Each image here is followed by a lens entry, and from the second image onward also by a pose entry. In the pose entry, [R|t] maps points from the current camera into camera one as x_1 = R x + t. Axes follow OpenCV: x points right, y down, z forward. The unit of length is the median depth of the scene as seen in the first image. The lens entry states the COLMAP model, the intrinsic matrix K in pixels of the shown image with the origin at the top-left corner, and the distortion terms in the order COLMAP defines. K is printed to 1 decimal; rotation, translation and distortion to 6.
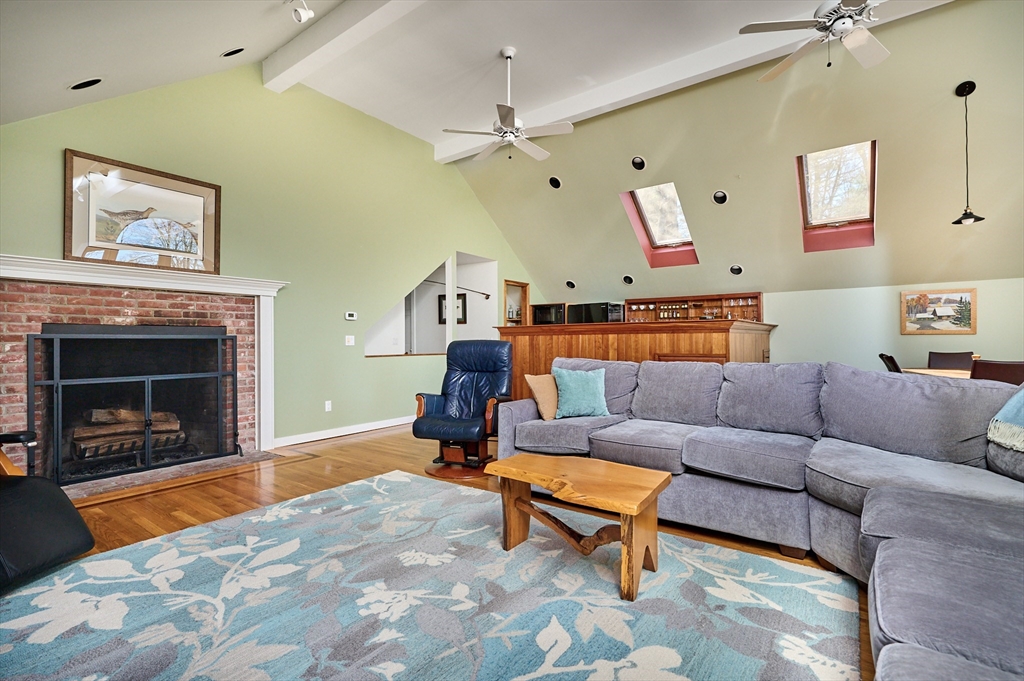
lens RADIAL K [[469.7, 0, 512.2], [0, 469.7, 340.6], [0, 0, 1]] dist [0.003915, 0.000164]
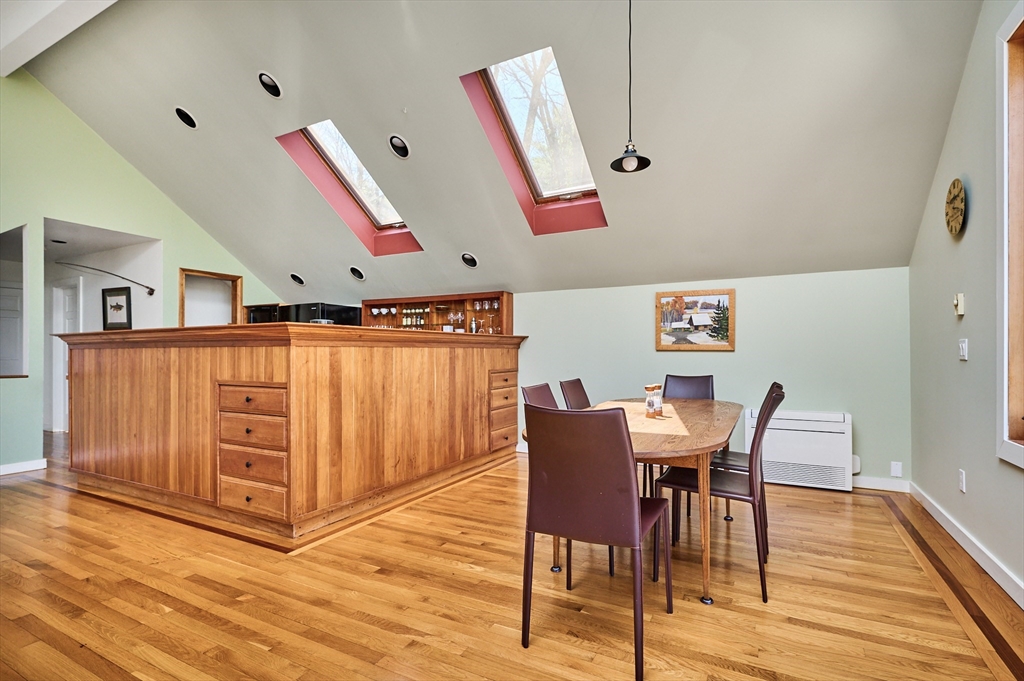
lens RADIAL K [[490.5, 0, 513.0], [0, 490.5, 348.8], [0, 0, 1]] dist [-0.002195, -0.000165]
pose [[0.987327, 0.005755, 0.158593, 0.458811], [-0.004354, 0.999948, -0.009179, -0.006753], [-0.158637, 0.008372, 0.987301, 0.258696]]
